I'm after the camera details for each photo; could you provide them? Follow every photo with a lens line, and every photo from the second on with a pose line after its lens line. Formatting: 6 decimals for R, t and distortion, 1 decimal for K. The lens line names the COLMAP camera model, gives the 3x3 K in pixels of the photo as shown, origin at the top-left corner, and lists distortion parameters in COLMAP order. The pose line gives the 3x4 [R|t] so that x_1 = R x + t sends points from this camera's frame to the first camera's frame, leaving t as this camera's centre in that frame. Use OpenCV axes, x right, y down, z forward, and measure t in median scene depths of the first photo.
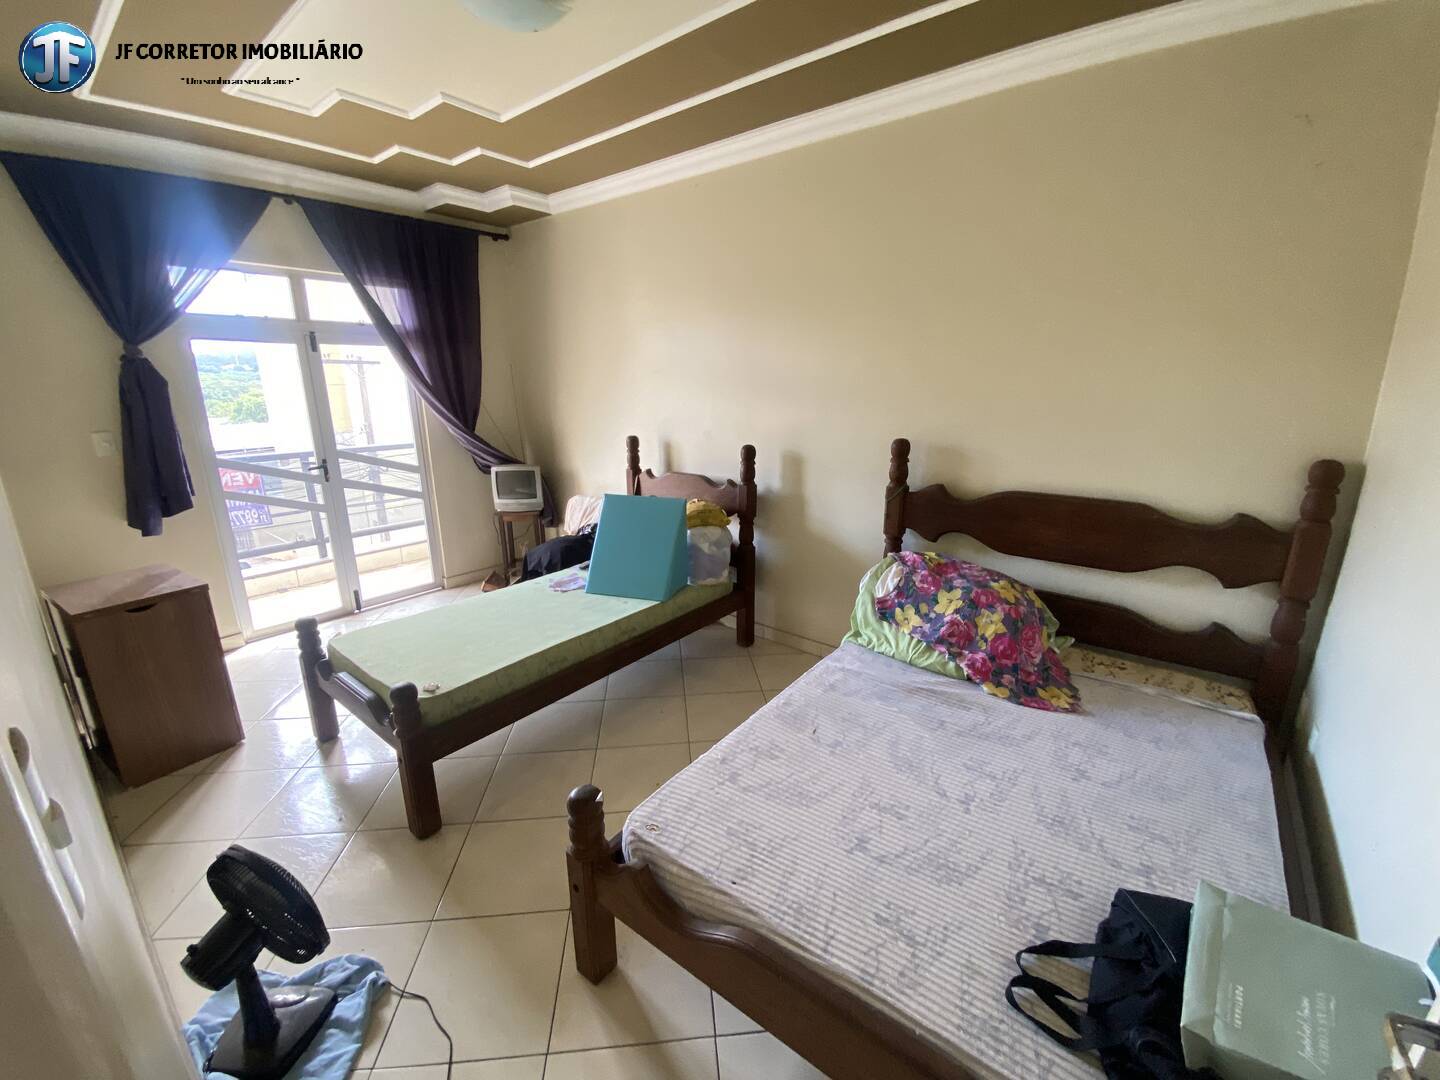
lens RADIAL K [[598.8, 0, 720.0], [0, 598.8, 540.0], [0, 0, 1]] dist [-0.000740, -0.000204]
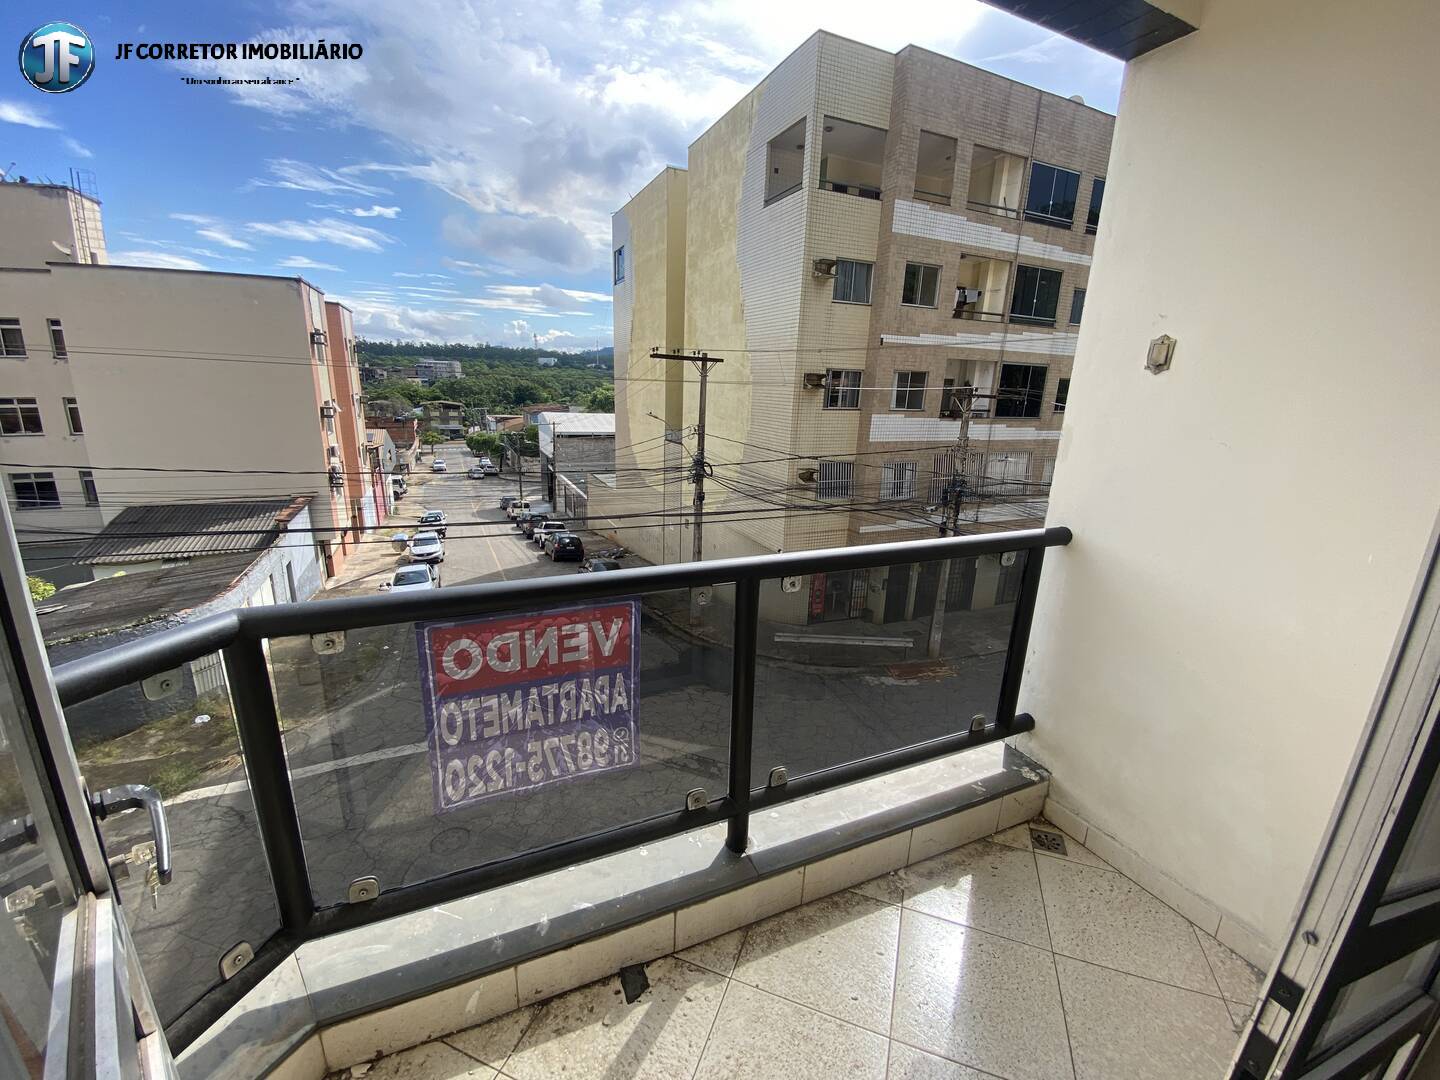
lens RADIAL K [[598.8, 0, 720.0], [0, 598.8, 540.0], [0, 0, 1]] dist [-0.000740, -0.000204]
pose [[0.893407, 0.153024, -0.422383, -0.135555], [-0.159203, 0.987026, 0.020848, -0.038009], [0.420093, 0.048619, 0.906178, 0.164329]]
